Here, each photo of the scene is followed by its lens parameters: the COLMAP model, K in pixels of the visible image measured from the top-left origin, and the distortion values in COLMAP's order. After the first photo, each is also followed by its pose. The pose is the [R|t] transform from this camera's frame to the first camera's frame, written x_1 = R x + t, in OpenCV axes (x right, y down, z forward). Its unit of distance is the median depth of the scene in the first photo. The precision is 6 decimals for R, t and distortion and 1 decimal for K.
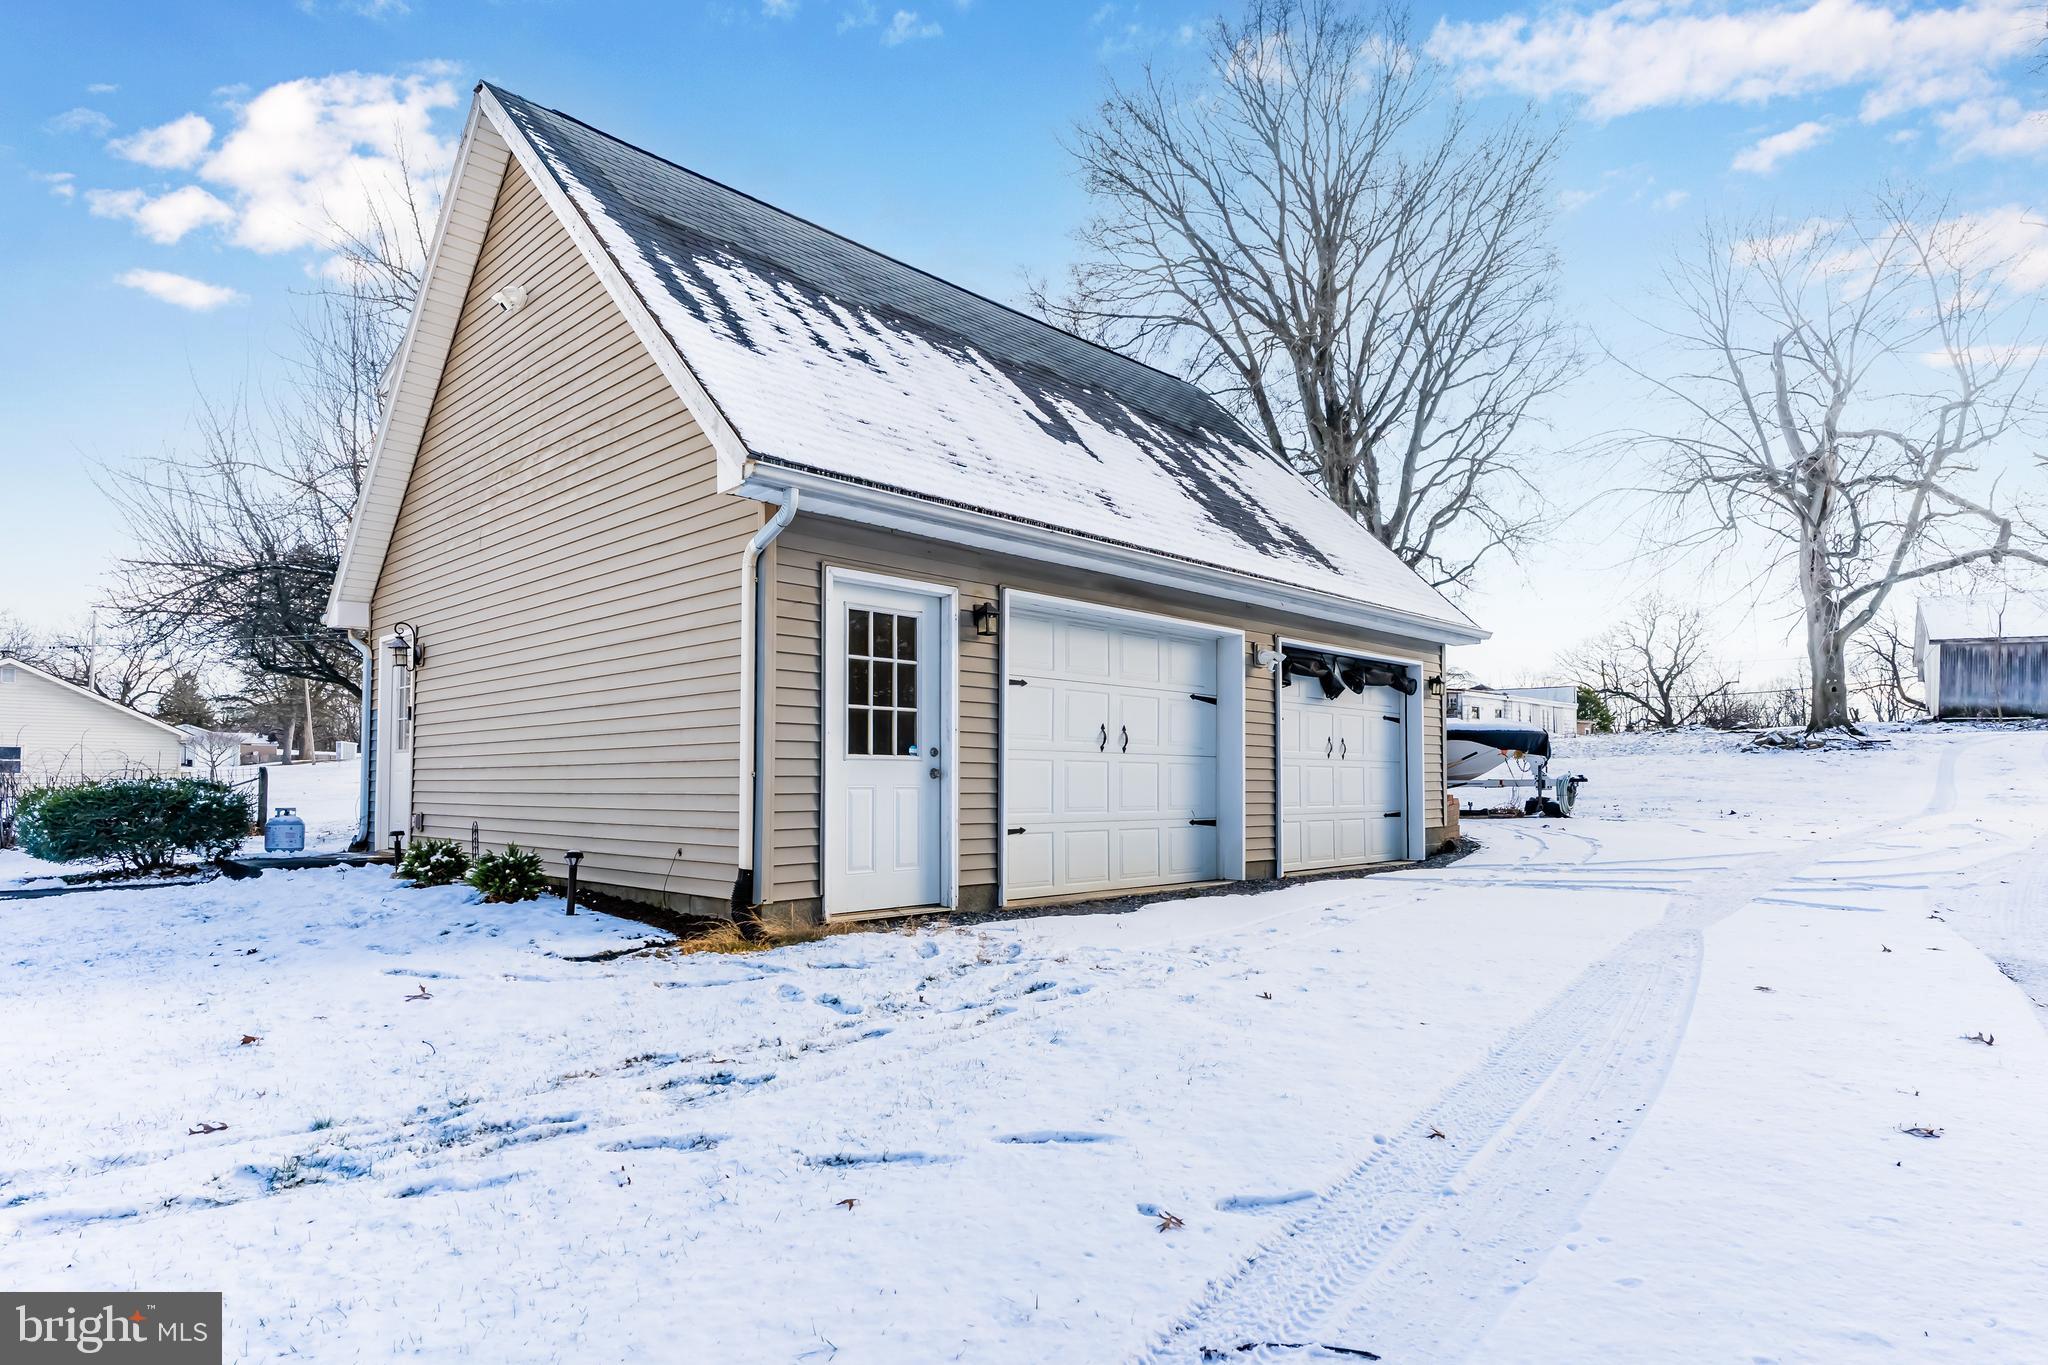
lens RADIAL K [[1112.7, 0, 1067.6], [0, 1112.7, 743.9], [0, 0, 1]] dist [0.000892, 0.000634]
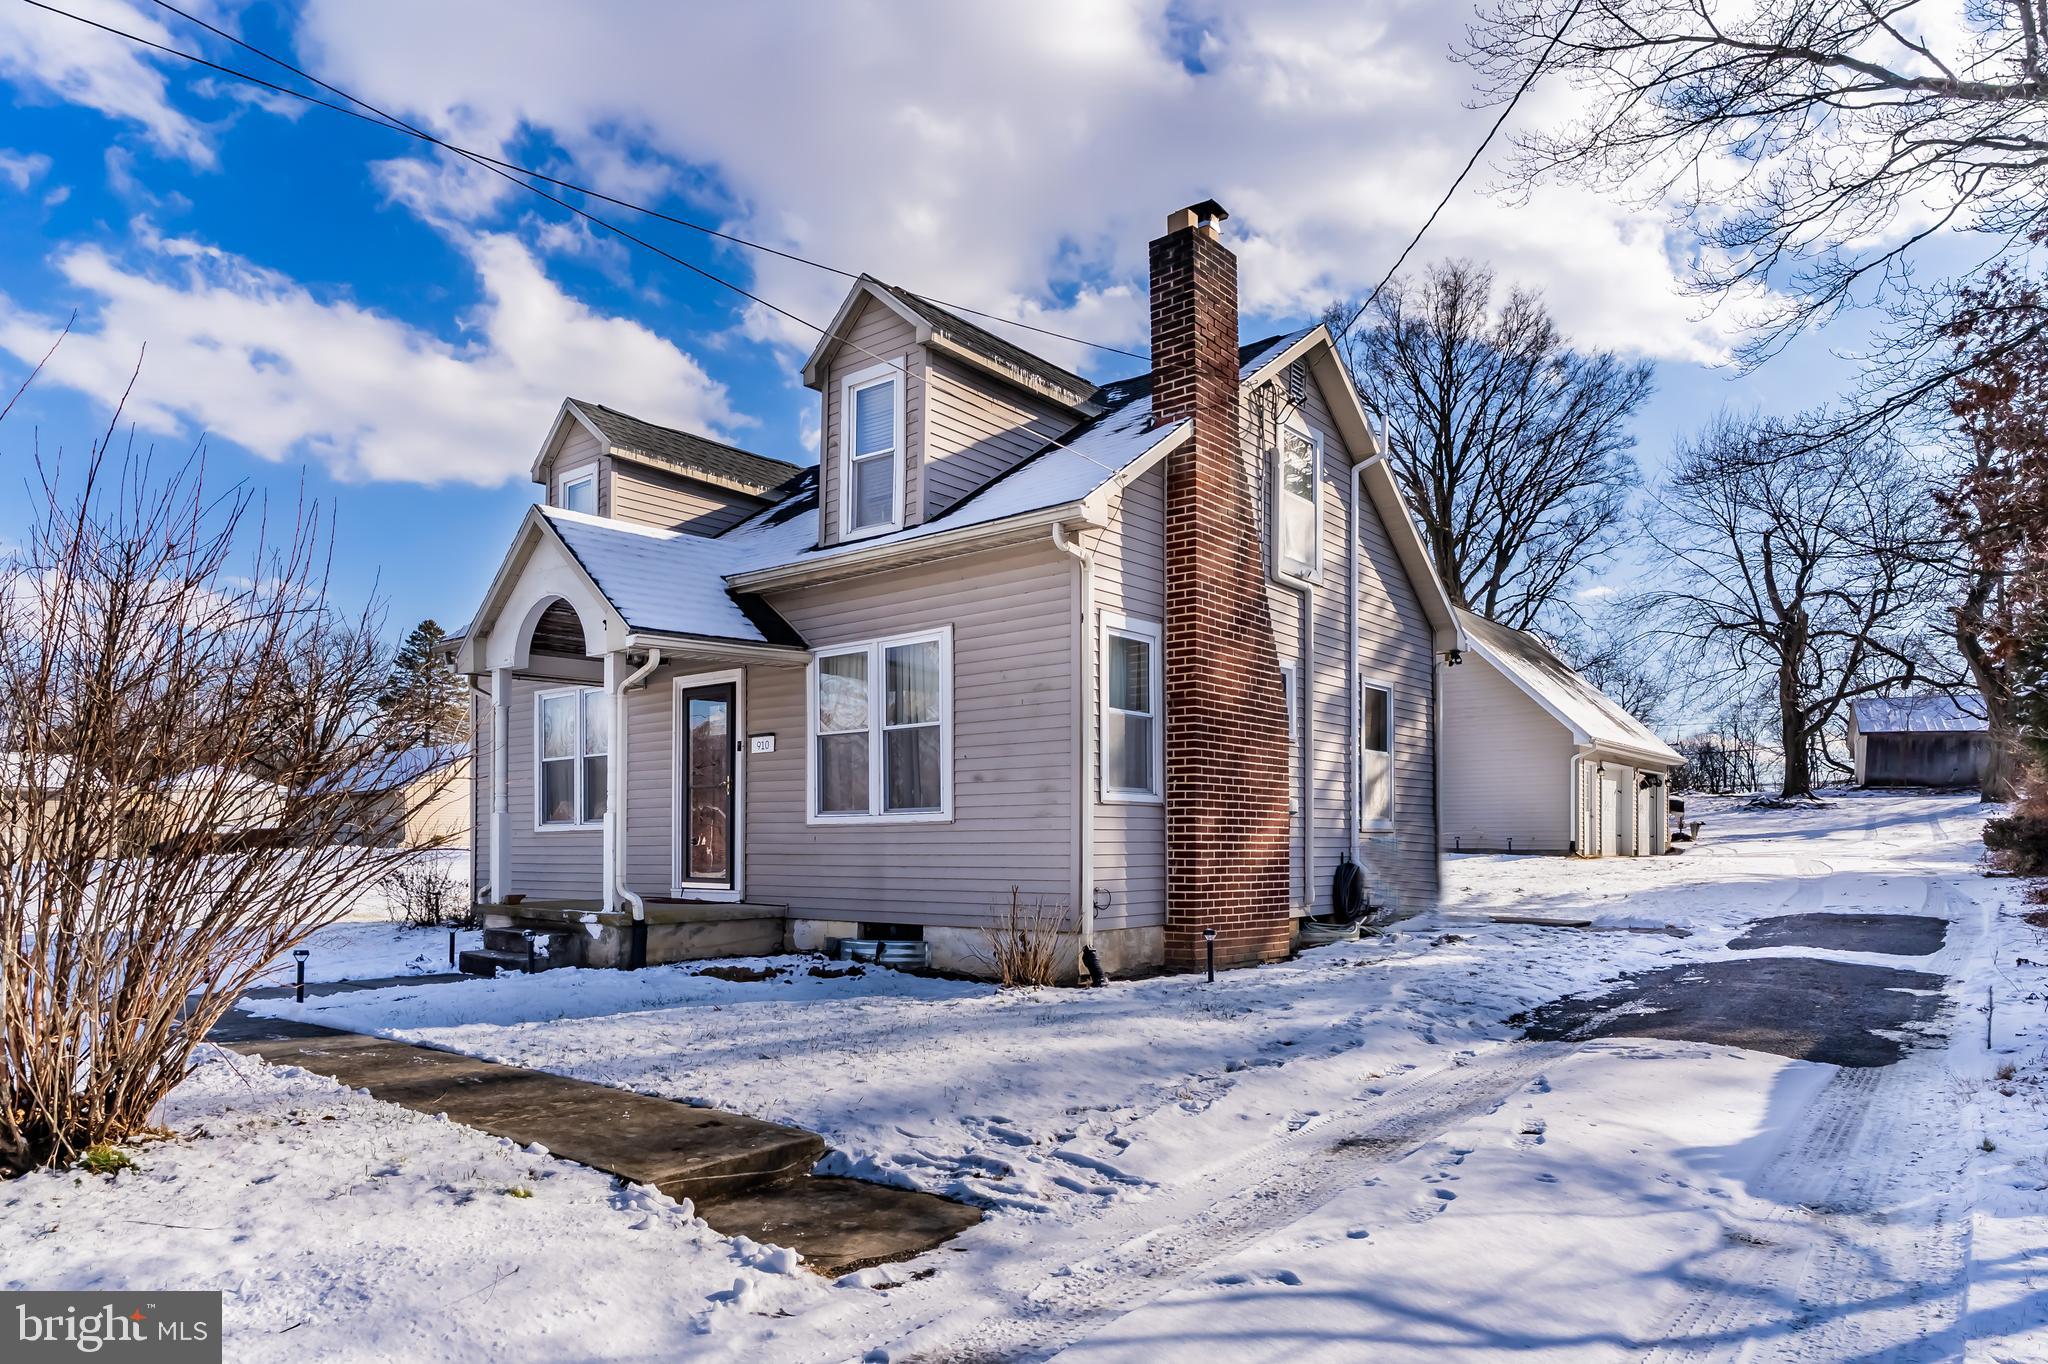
lens RADIAL K [[1147.1, 0, 1020.3], [0, 1147.1, 847.5], [0, 0, 1]] dist [0.003182, -0.001119]
pose [[0.999375, -0.000070, 0.035359, -0.456275], [-0.001373, 0.999167, 0.040789, -0.004713], [-0.035332, -0.040812, 0.998542, -0.565371]]
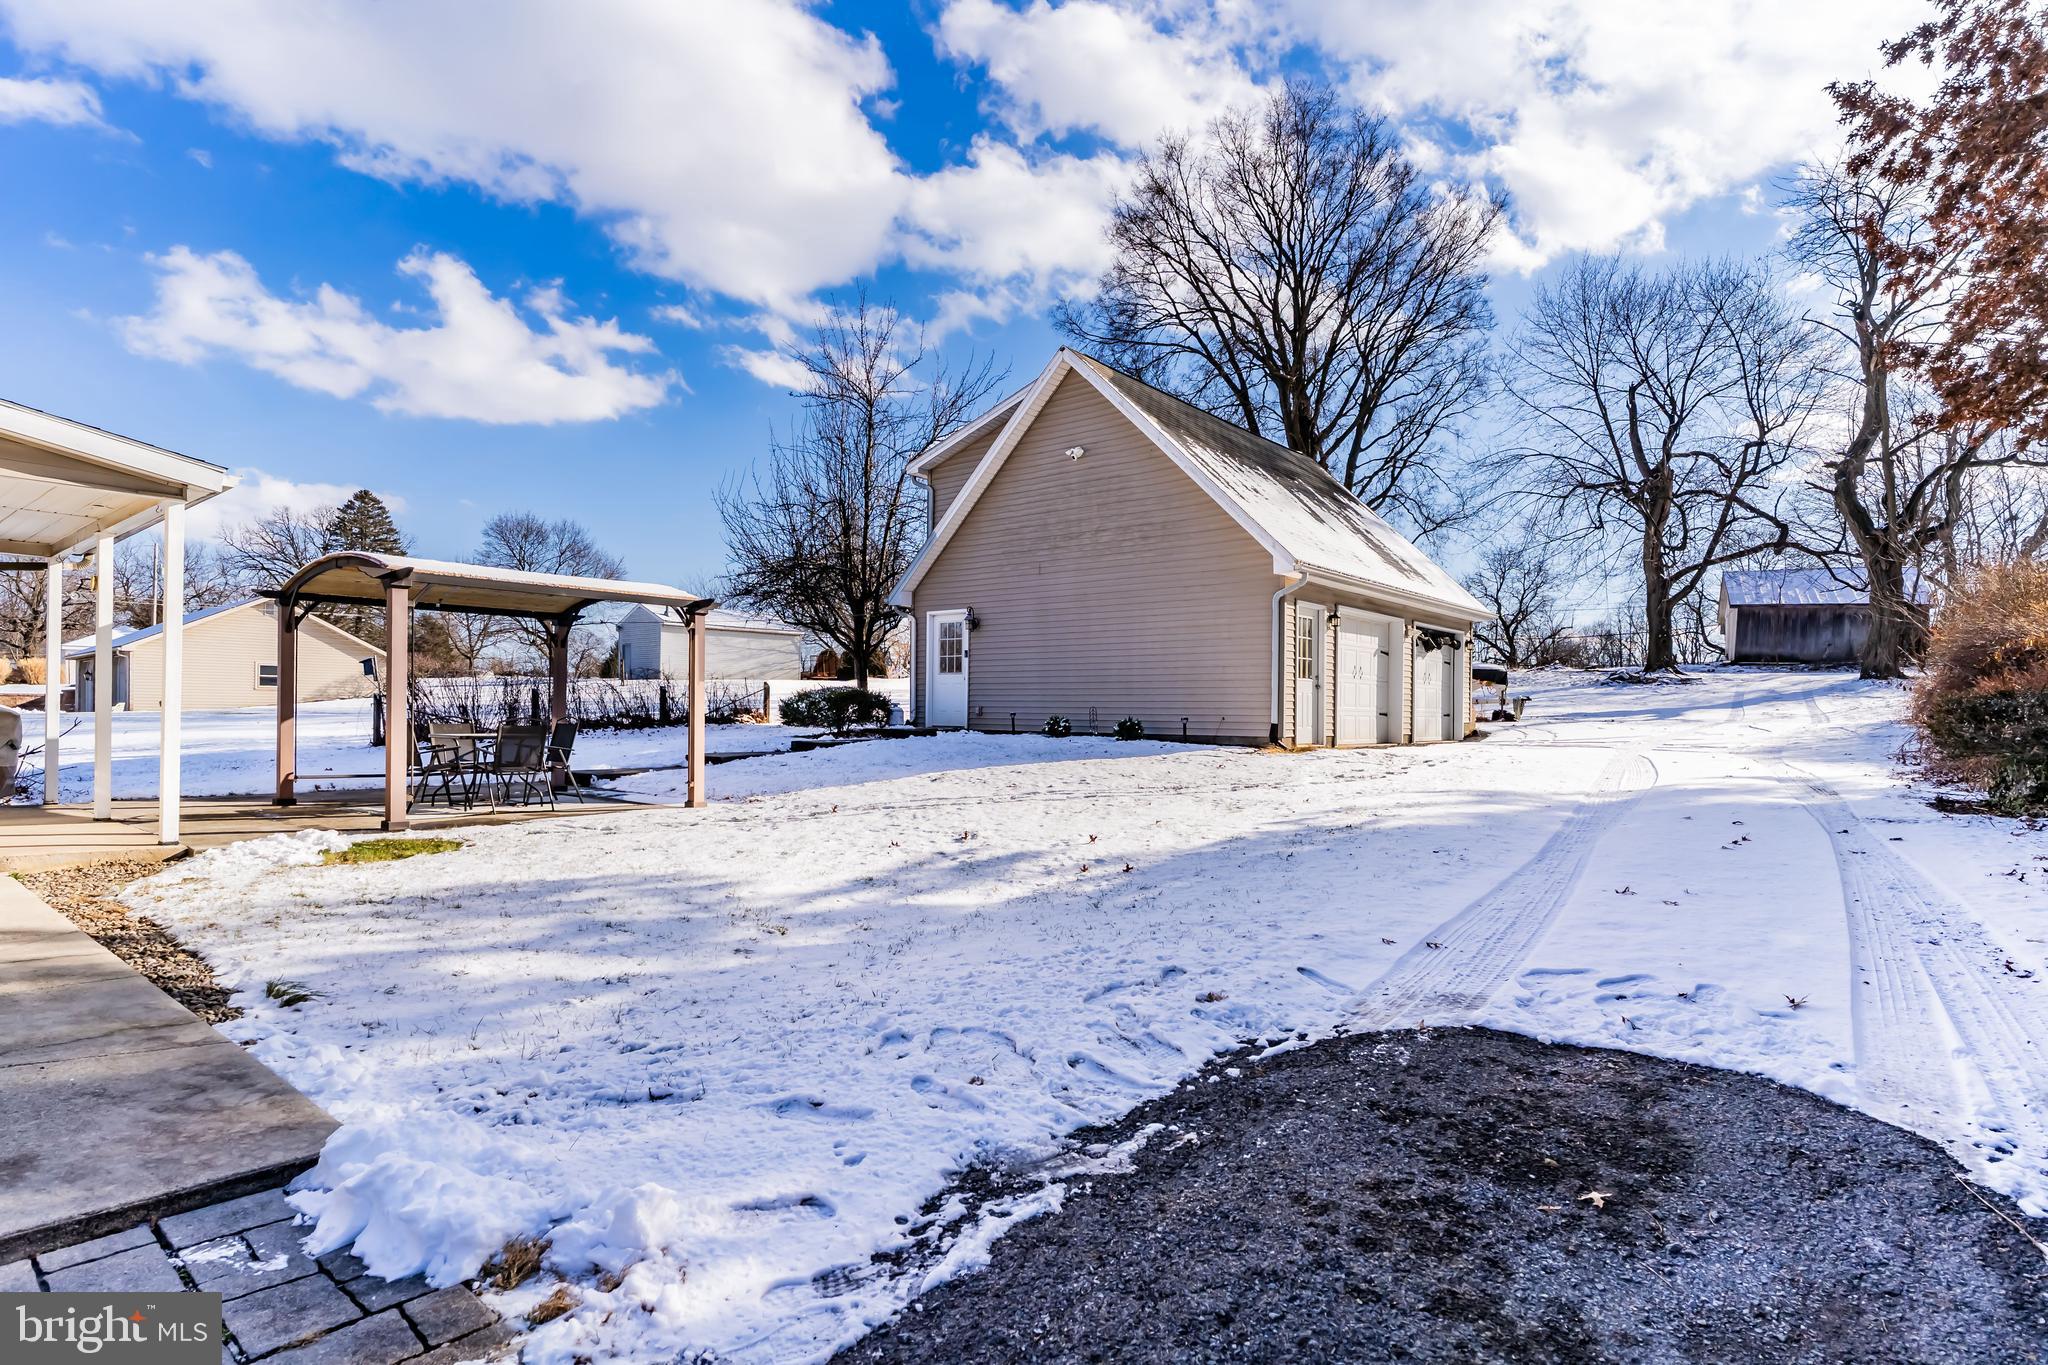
lens RADIAL K [[1007.1, 0, 1028.7], [0, 1007.1, 712.6], [0, 0, 1]] dist [0.000900, 0.000463]
pose [[0.998498, 0.009587, 0.053945, -0.188211], [-0.011663, 0.999199, 0.038286, 0.001511], [-0.053535, -0.038857, 0.997810, -0.240291]]
